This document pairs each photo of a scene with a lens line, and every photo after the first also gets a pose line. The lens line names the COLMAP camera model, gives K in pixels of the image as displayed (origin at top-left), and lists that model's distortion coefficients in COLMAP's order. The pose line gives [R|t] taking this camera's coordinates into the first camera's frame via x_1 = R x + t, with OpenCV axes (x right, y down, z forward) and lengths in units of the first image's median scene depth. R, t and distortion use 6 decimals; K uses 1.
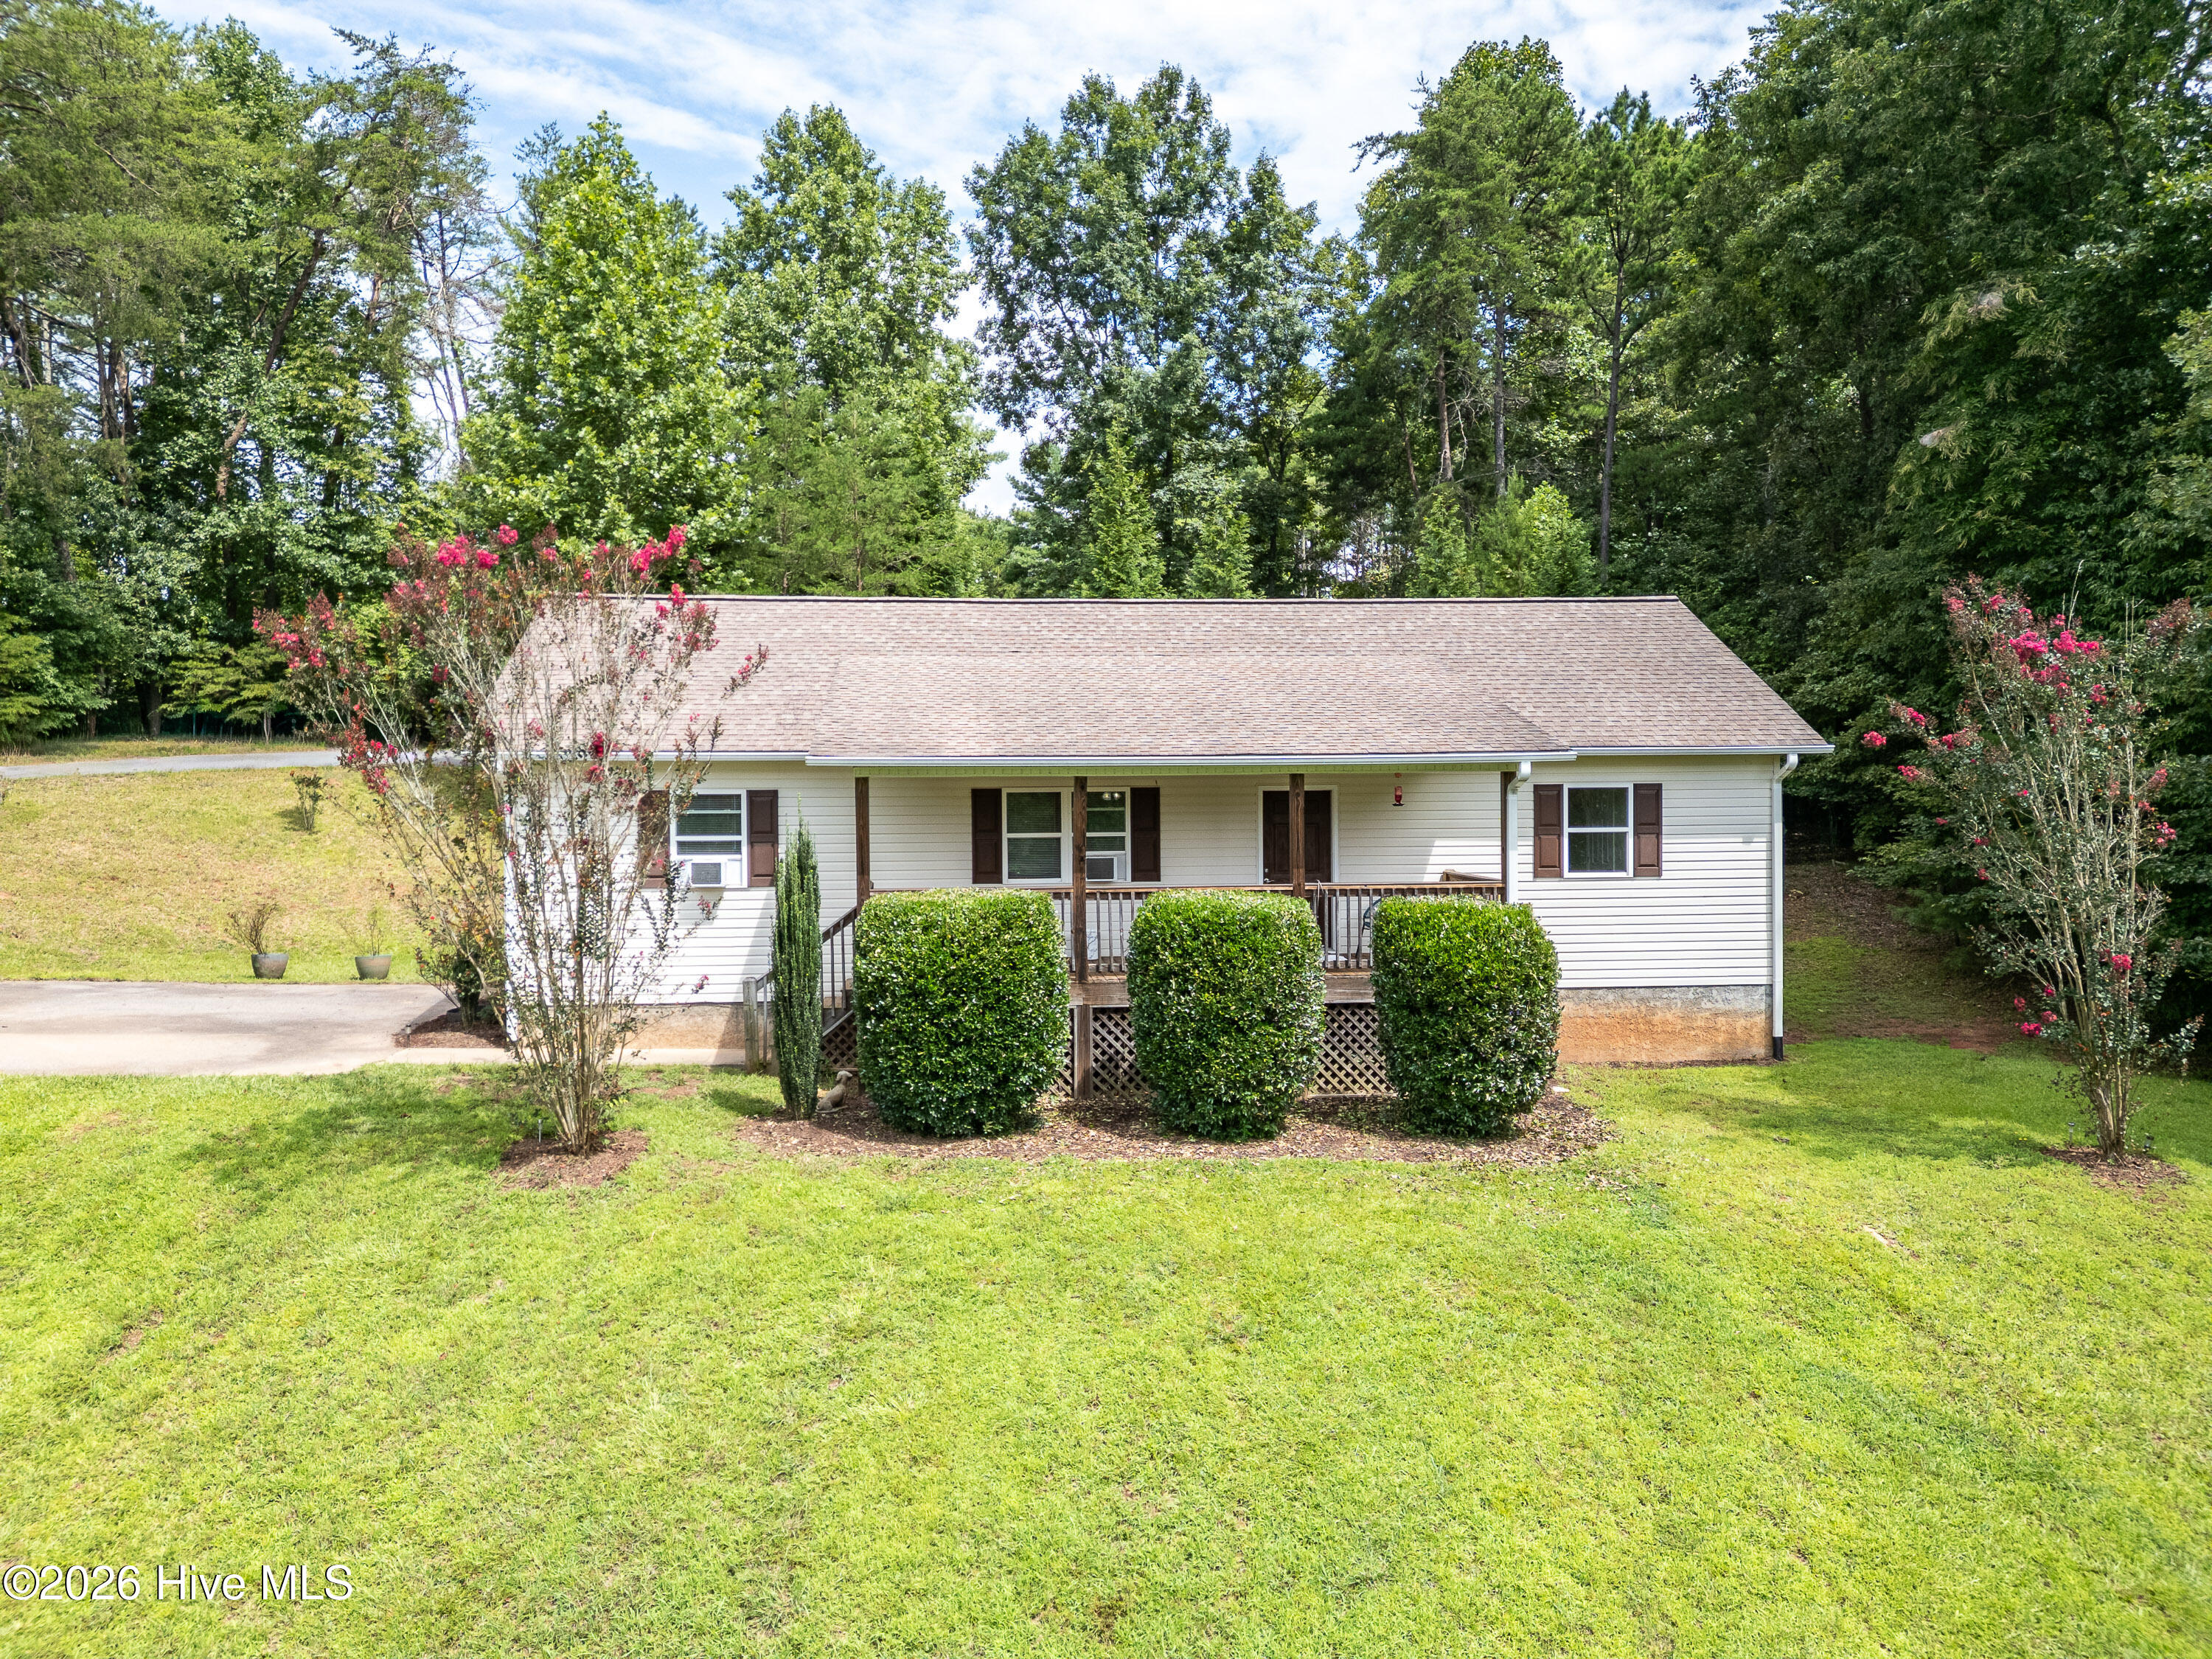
lens RADIAL K [[1535.1, 0, 1106.0], [0, 1535.1, 829.5], [0, 0, 1]] dist [0.093661, -0.094246]
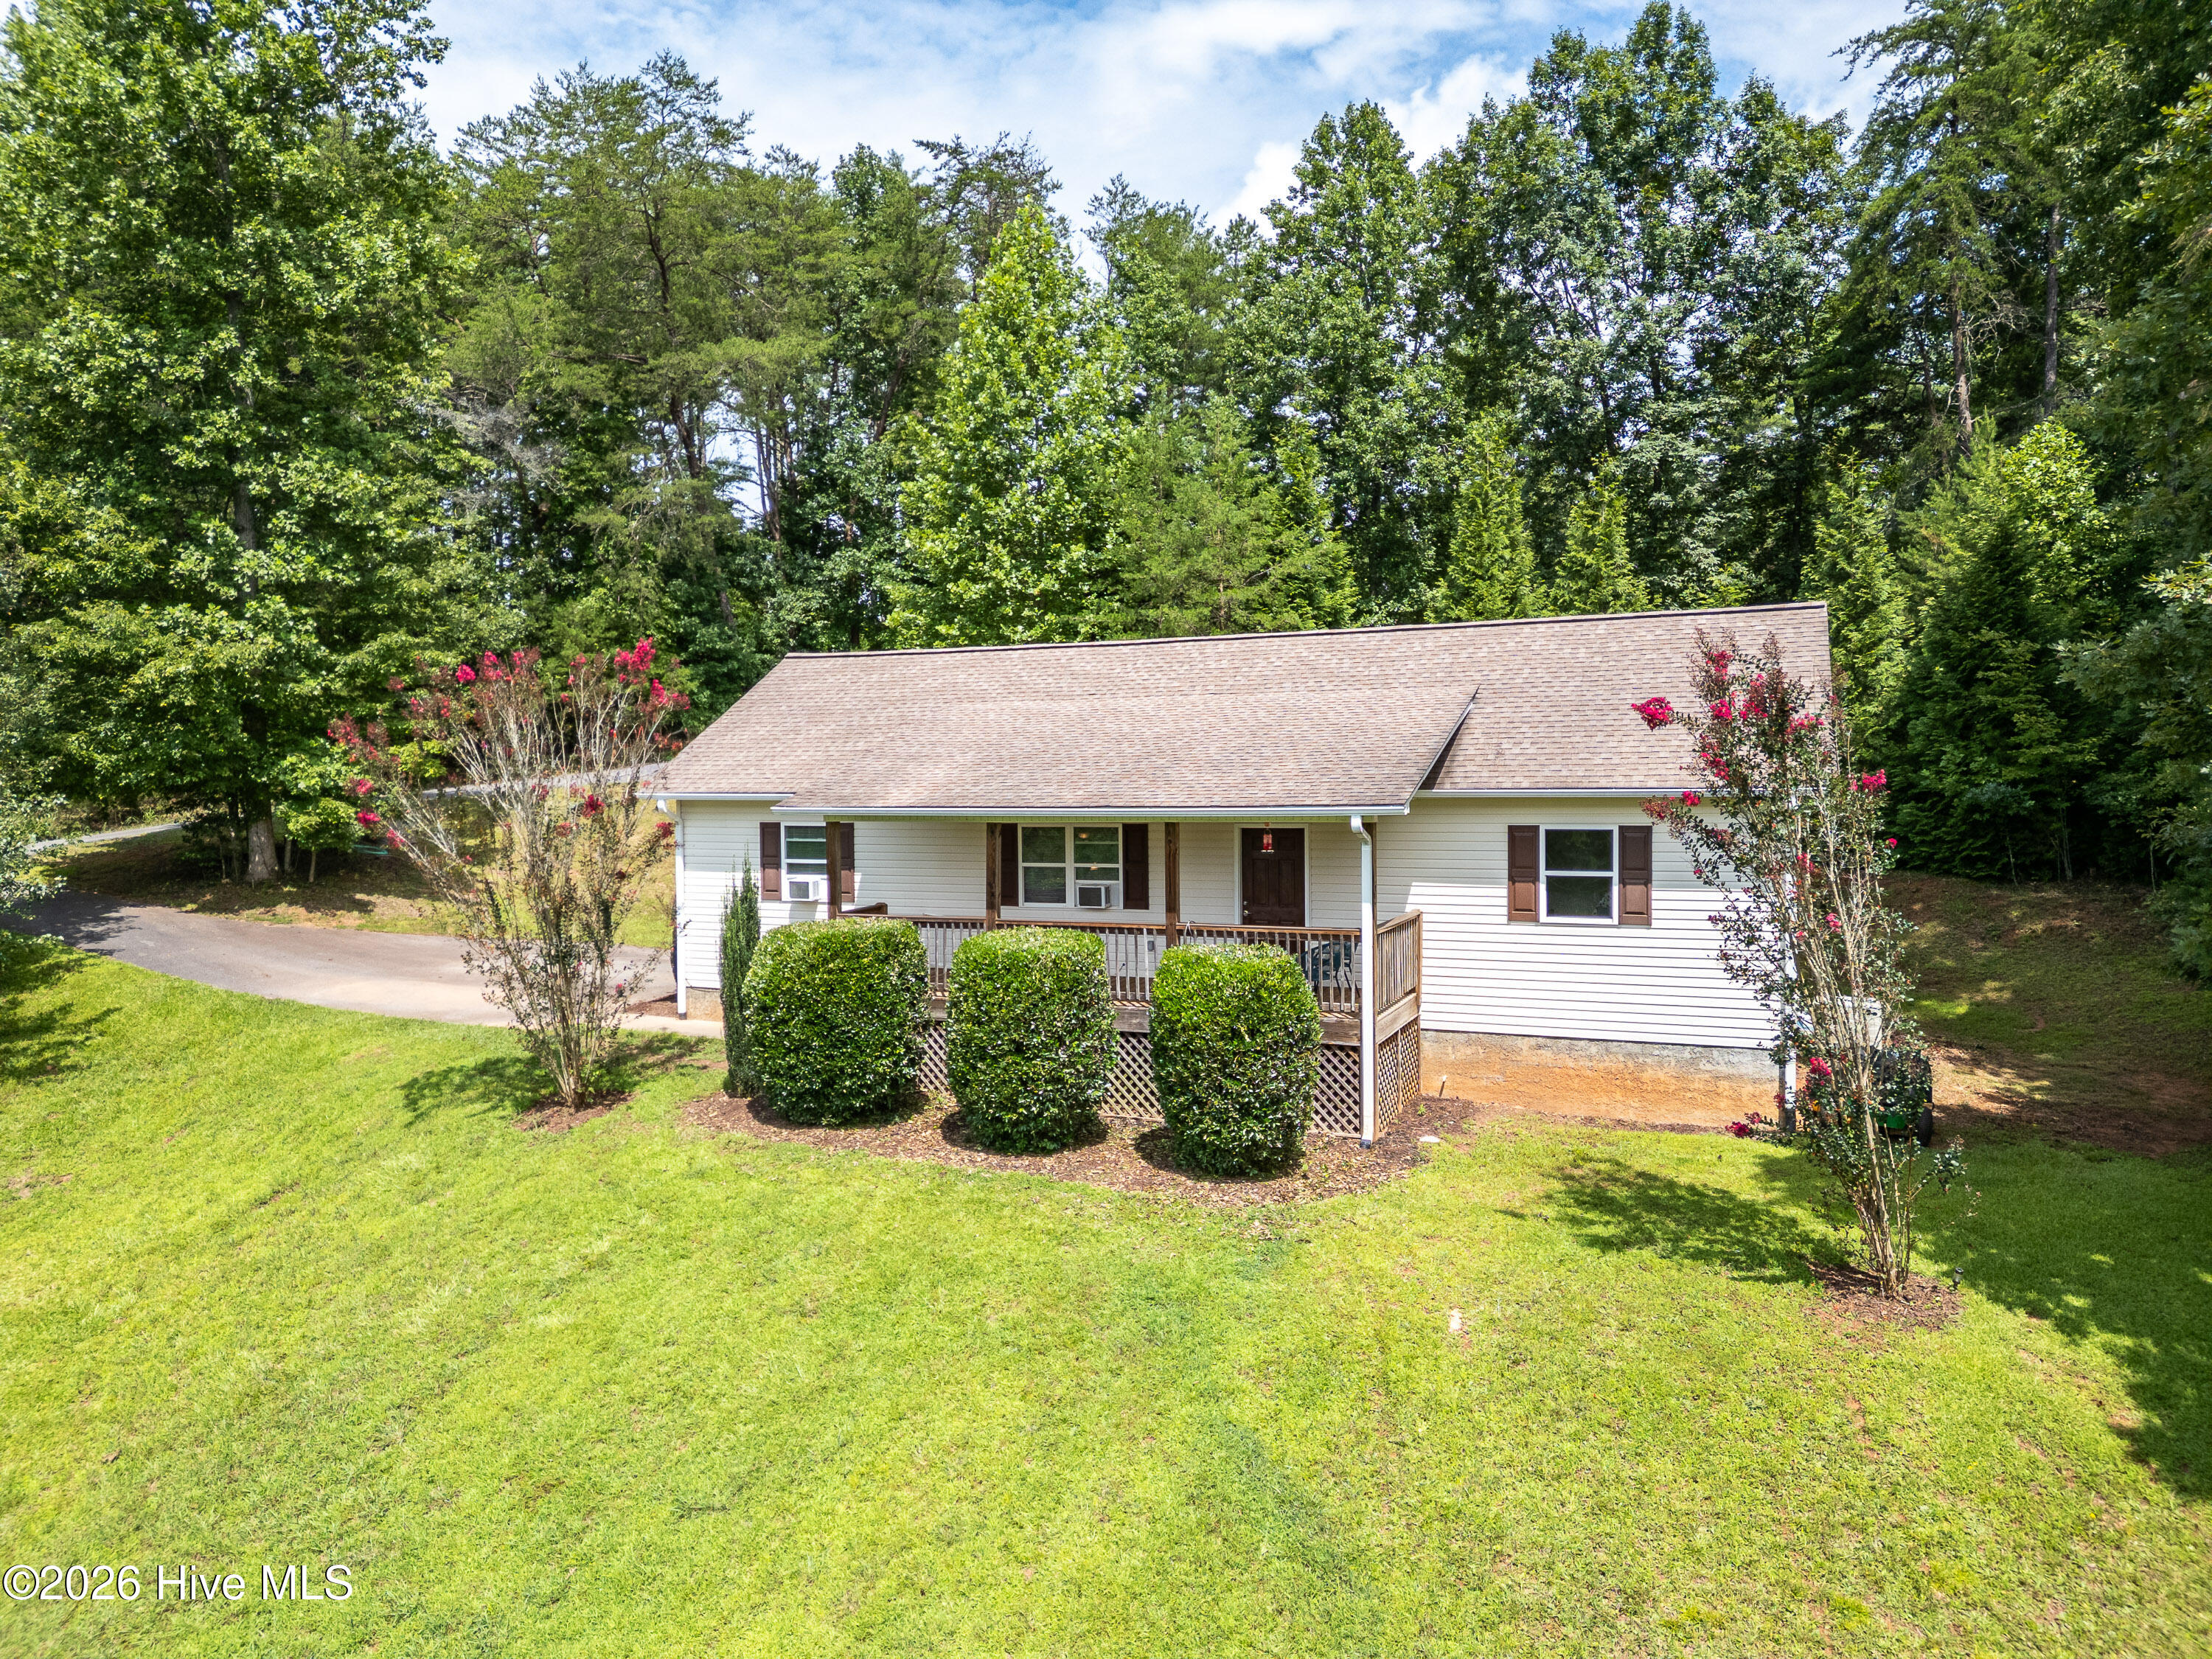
lens RADIAL K [[1541.3, 0, 1106.0], [0, 1541.3, 829.5], [0, 0, 1]] dist [0.086695, -0.096326]
pose [[0.880697, 0.016809, -0.473381, 0.512033], [-0.003031, 0.999550, 0.029853, -0.054443], [0.473670, -0.024856, 0.880352, 0.021076]]
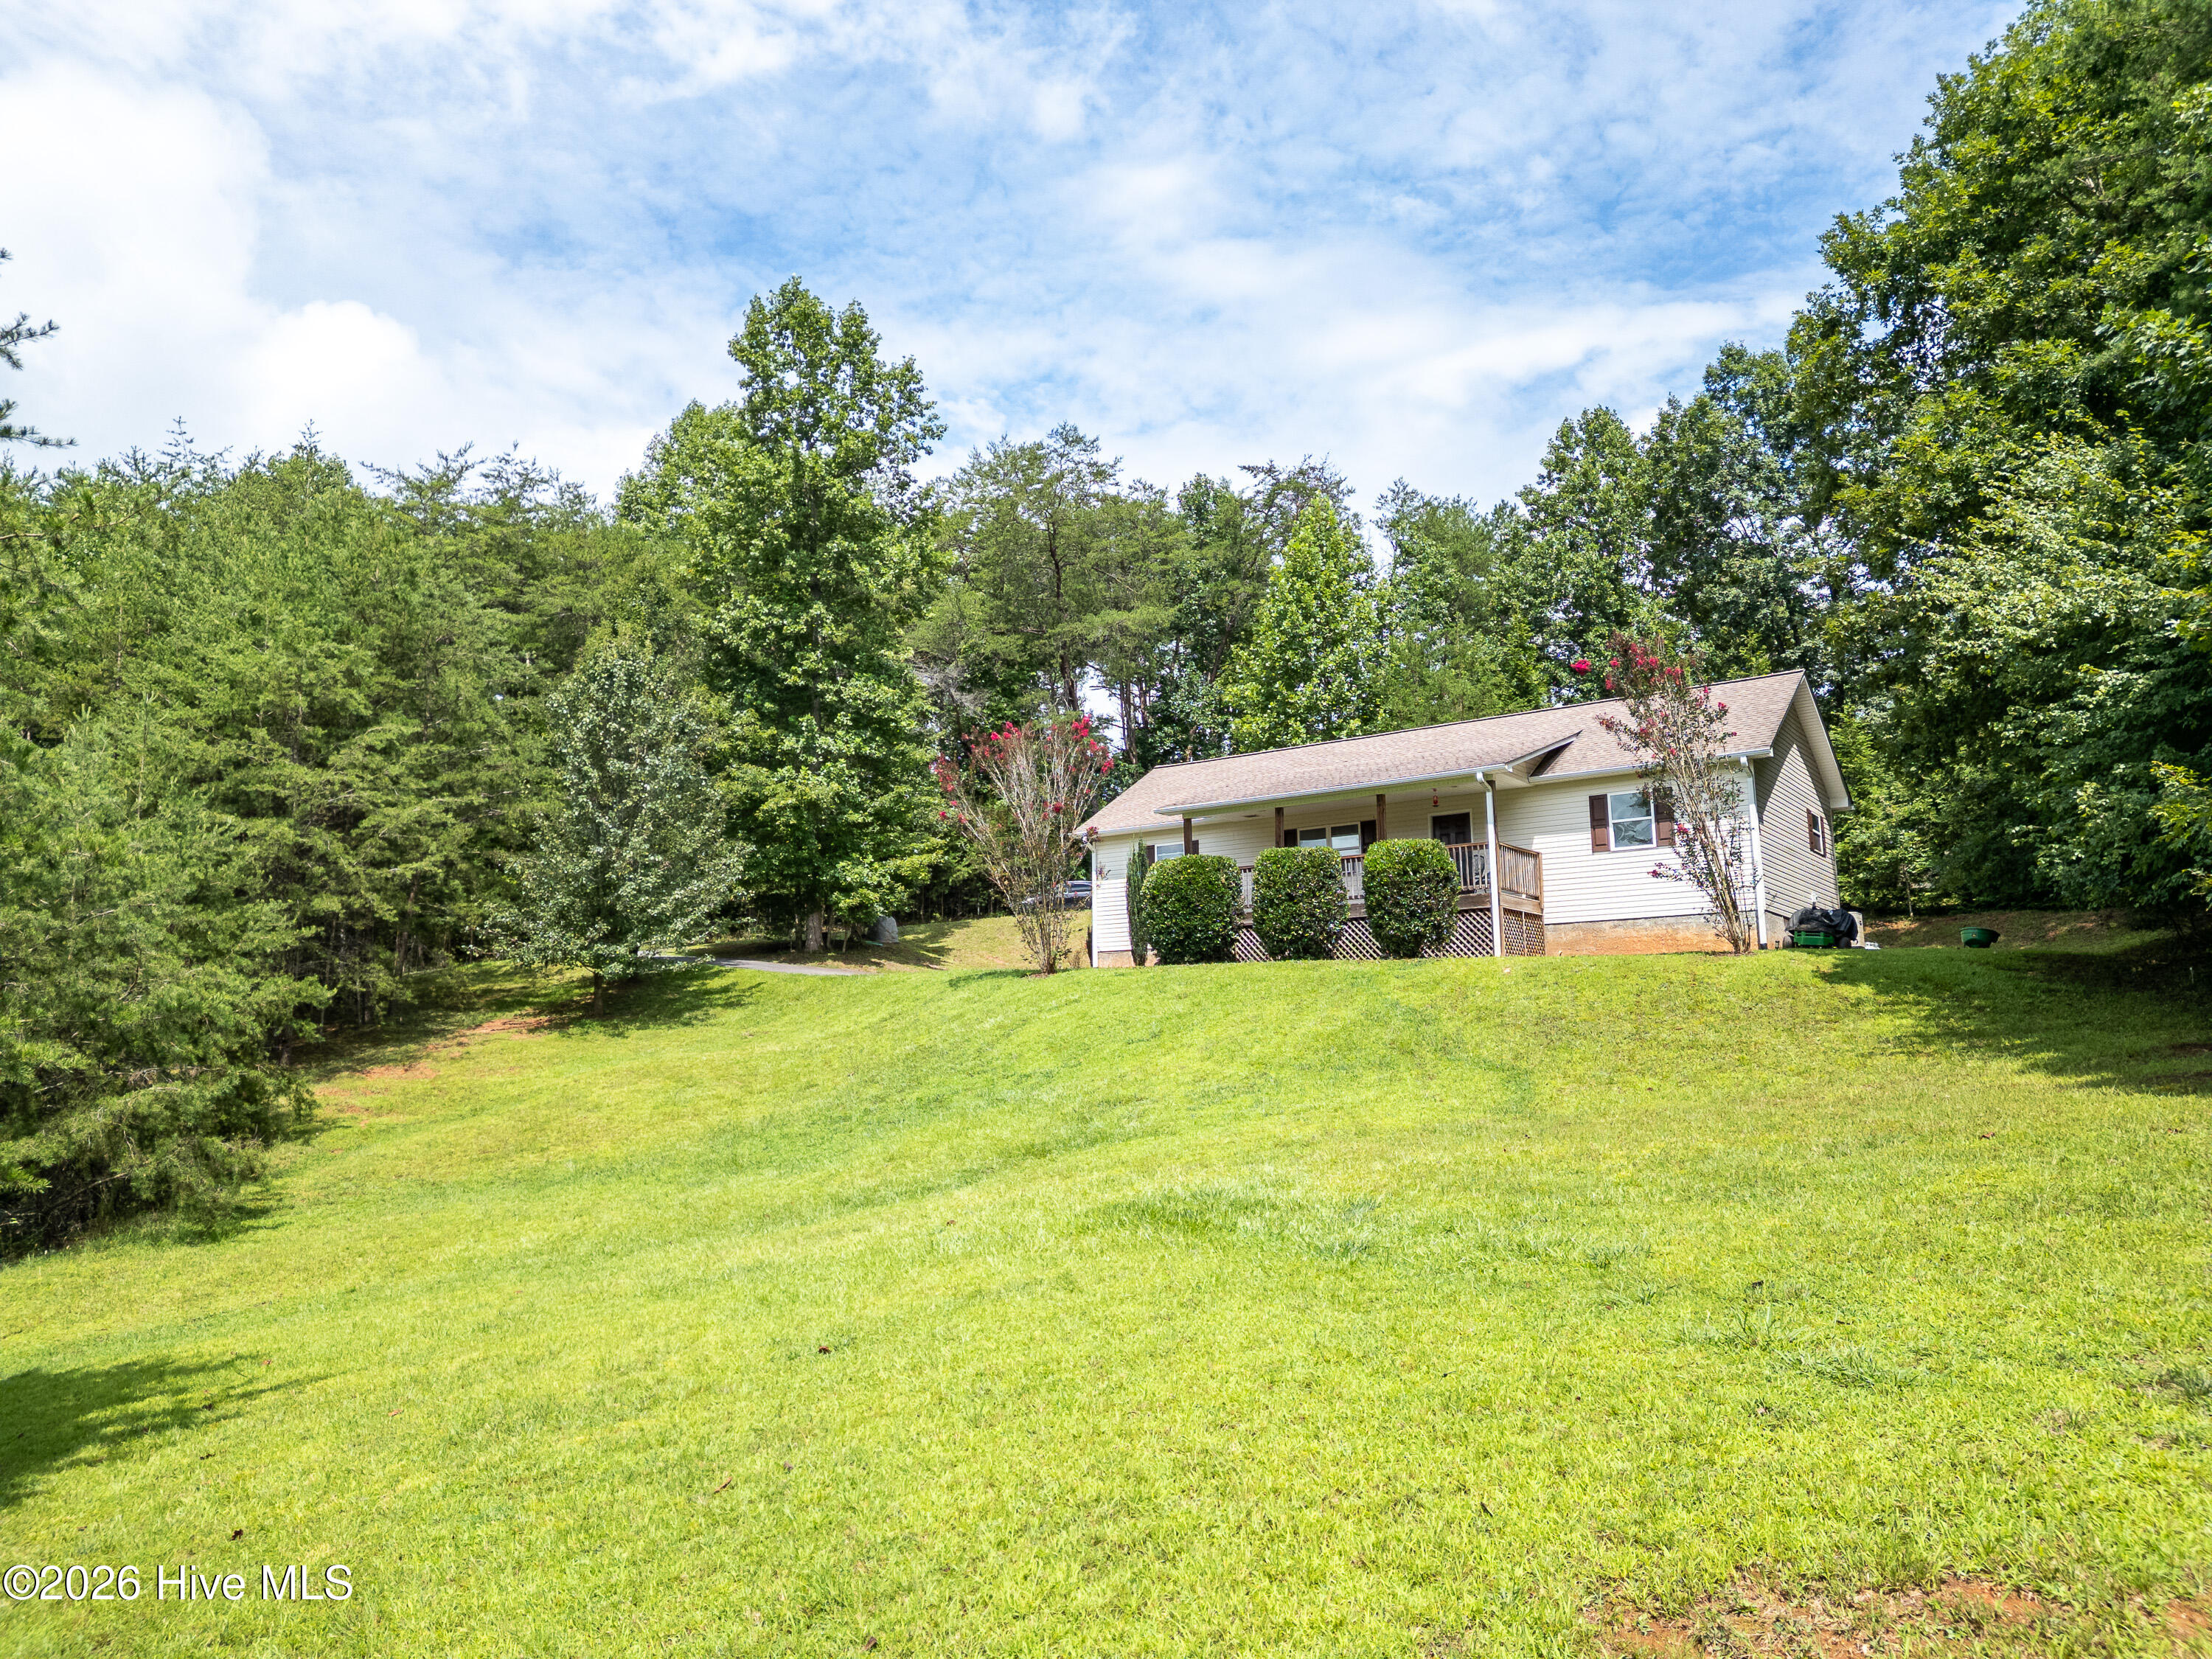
lens RADIAL K [[1542.7, 0, 1106.0], [0, 1542.7, 829.5], [0, 0, 1]] dist [0.120385, -0.232808]
pose [[0.760651, -0.102484, -0.641021, 0.931486], [-0.003950, 0.986711, -0.162439, 0.272257], [0.649149, 0.126091, 0.750137, -0.553242]]
